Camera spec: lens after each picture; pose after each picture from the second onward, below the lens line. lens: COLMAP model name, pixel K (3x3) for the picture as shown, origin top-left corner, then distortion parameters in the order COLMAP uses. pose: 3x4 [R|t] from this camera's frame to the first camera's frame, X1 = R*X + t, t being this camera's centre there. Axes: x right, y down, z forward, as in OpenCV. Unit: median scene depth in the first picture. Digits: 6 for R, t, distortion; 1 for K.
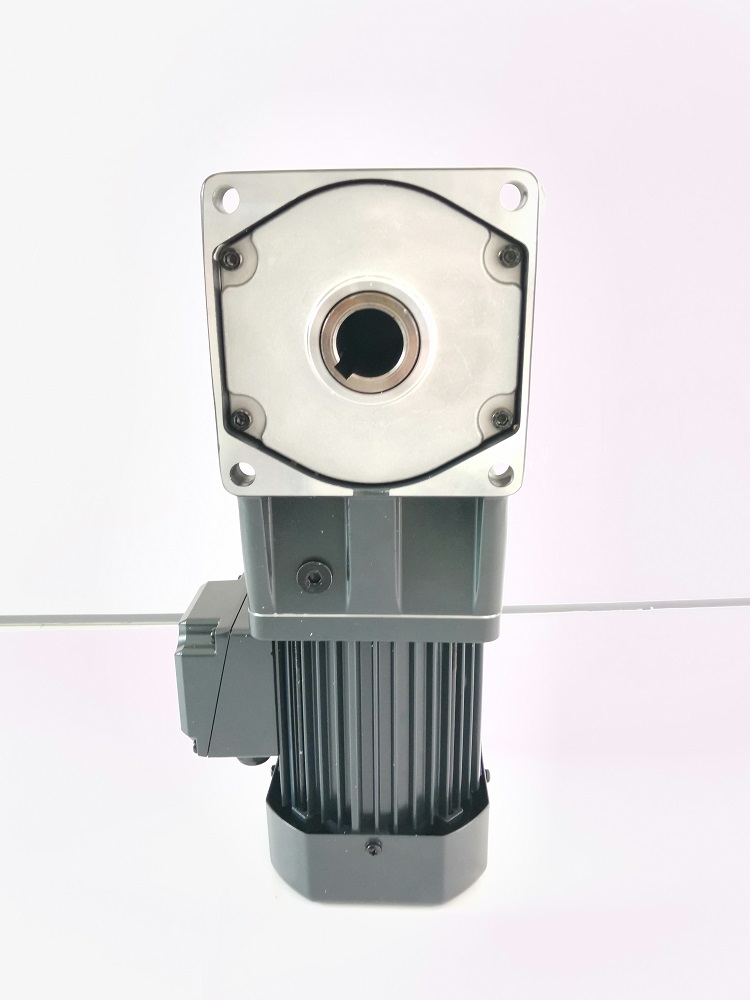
lens RADIAL K [[796.2, 0, 375.0], [0, 796.2, 500.0], [0, 0, 1]] dist [0.002802, -0.000351]
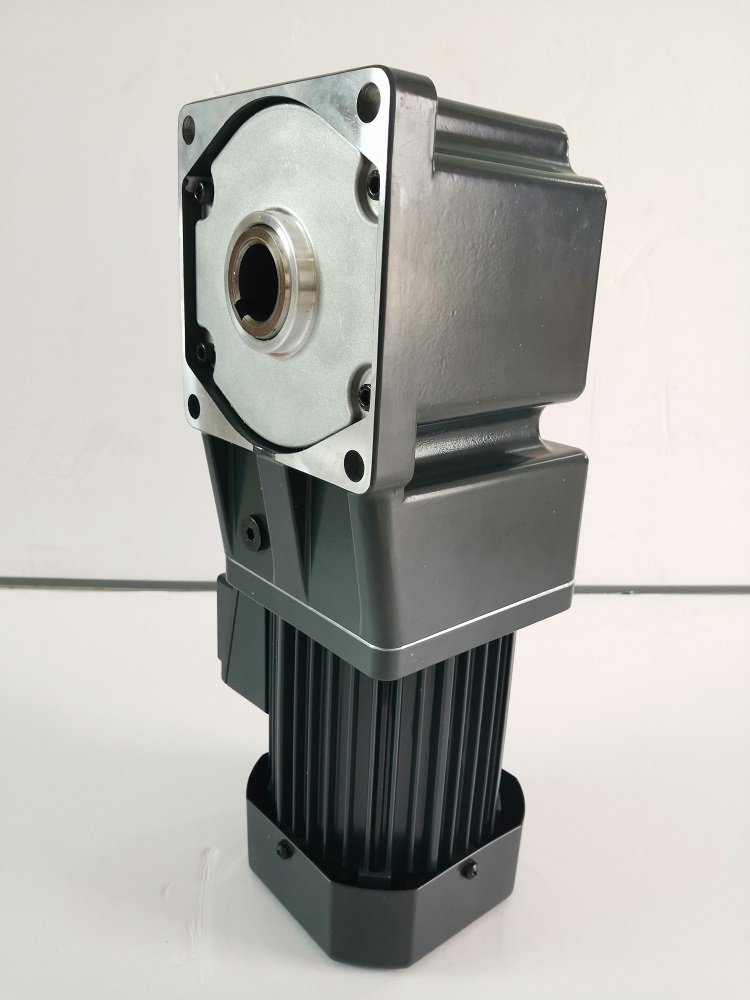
lens RADIAL K [[796.2, 0, 375.0], [0, 796.2, 500.0], [0, 0, 1]] dist [0.002802, -0.000351]
pose [[0.692145, 0.264583, -0.671514, 0.706474], [-0.271665, 0.957467, 0.097239, -0.079659], [0.668680, 0.115123, 0.734584, 0.422291]]
